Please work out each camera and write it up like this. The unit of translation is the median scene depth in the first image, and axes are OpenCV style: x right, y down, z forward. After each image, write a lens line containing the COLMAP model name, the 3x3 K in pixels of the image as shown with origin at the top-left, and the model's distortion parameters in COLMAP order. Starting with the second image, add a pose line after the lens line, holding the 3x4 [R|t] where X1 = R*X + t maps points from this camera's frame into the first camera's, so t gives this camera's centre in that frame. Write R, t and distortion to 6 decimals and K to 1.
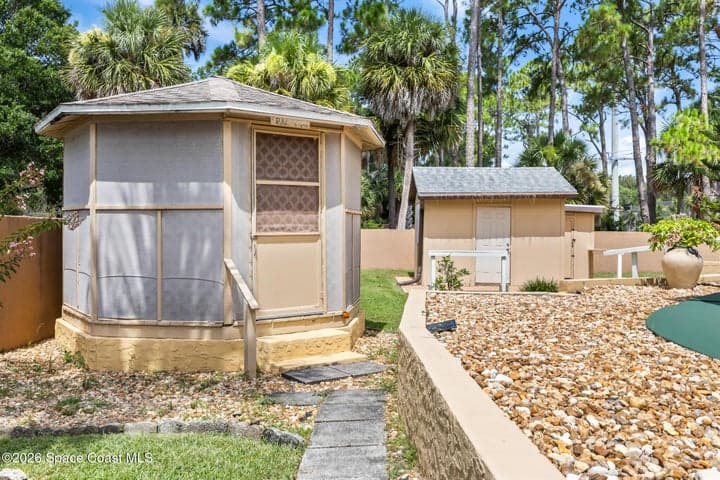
lens RADIAL K [[628.6, 0, 359.5], [0, 628.6, 230.0], [0, 0, 1]] dist [0.003050, 0.006988]
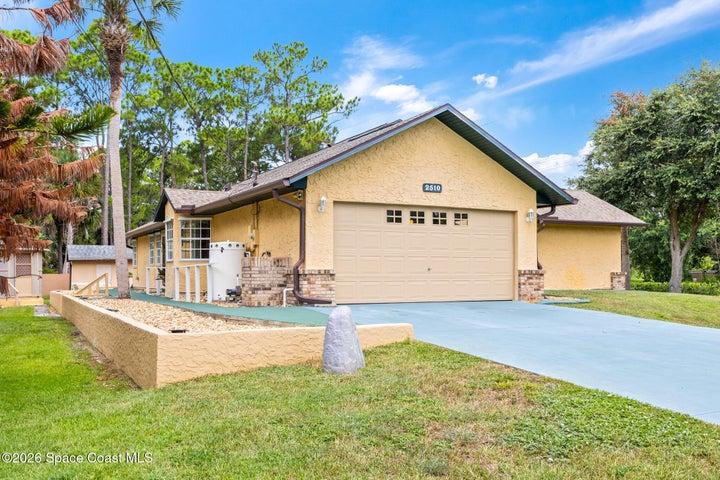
lens RADIAL K [[683.2, 0, 360.9], [0, 683.2, 263.7], [0, 0, 1]] dist [0.006199, 0.003543]
pose [[0.901808, -0.002042, 0.432132, -0.017984], [0.006088, 0.999950, -0.007979, -0.009200], [-0.432094, 0.009826, 0.901775, -1.277631]]
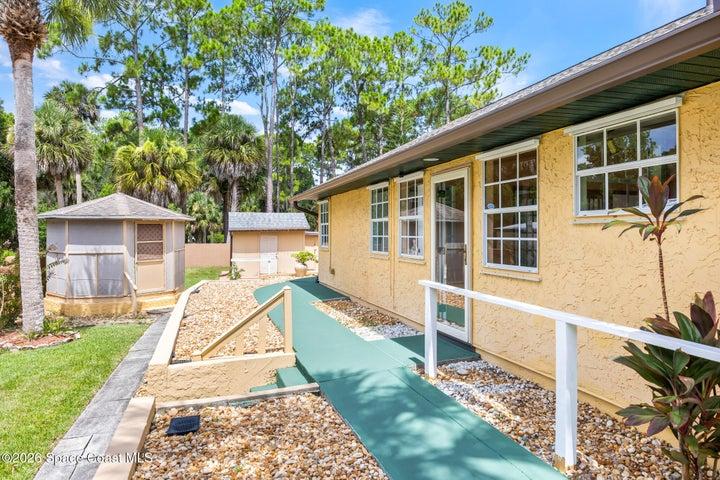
lens RADIAL K [[459.8, 0, 360.6], [0, 459.8, 231.0], [0, 0, 1]] dist [-0.004316, -0.000905]
pose [[0.958584, -0.004677, 0.284772, 0.058547], [0.004127, 0.999988, 0.002531, -0.039191], [-0.284781, -0.001251, 0.958592, -0.348496]]
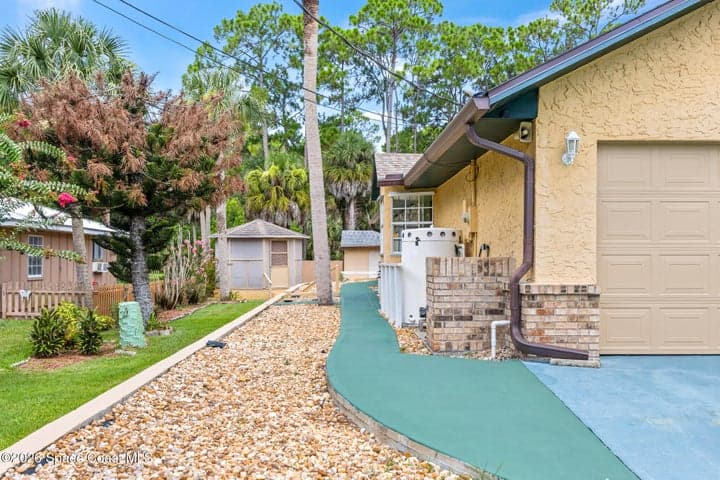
lens RADIAL K [[683.2, 0, 360.9], [0, 683.2, 263.7], [0, 0, 1]] dist [0.006199, 0.003543]
pose [[0.999968, -0.006413, -0.004807, 0.128070], [0.006490, 0.999849, 0.016134, -0.023606], [0.004703, -0.016164, 0.999858, -1.002333]]
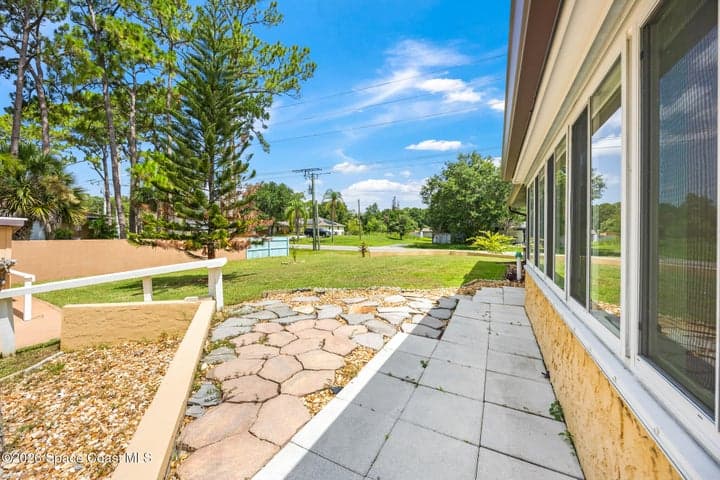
lens RADIAL K [[284.3, 0, 360.0], [0, 284.3, 232.4], [0, 0, 1]] dist [-0.000642, -0.000035]
pose [[0.487456, 0.000053, 0.873148, 0.231455], [-0.016644, 0.999819, 0.009231, -0.025691], [-0.872989, -0.019032, 0.487369, 0.348352]]
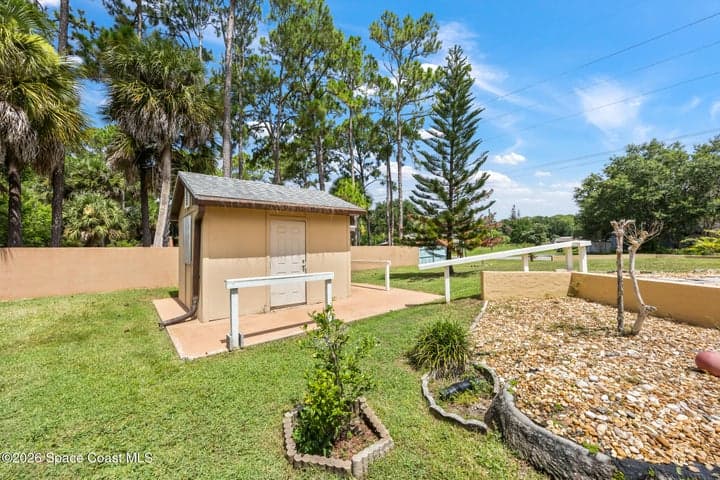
lens RADIAL K [[282.4, 0, 359.3], [0, 282.4, 243.6], [0, 0, 1]] dist [0.000900, 0.000128]
pose [[0.762719, -0.005409, 0.646707, 0.020349], [0.012106, 0.999909, -0.005914, -0.000098], [-0.646616, 0.012340, 0.762715, 0.472349]]
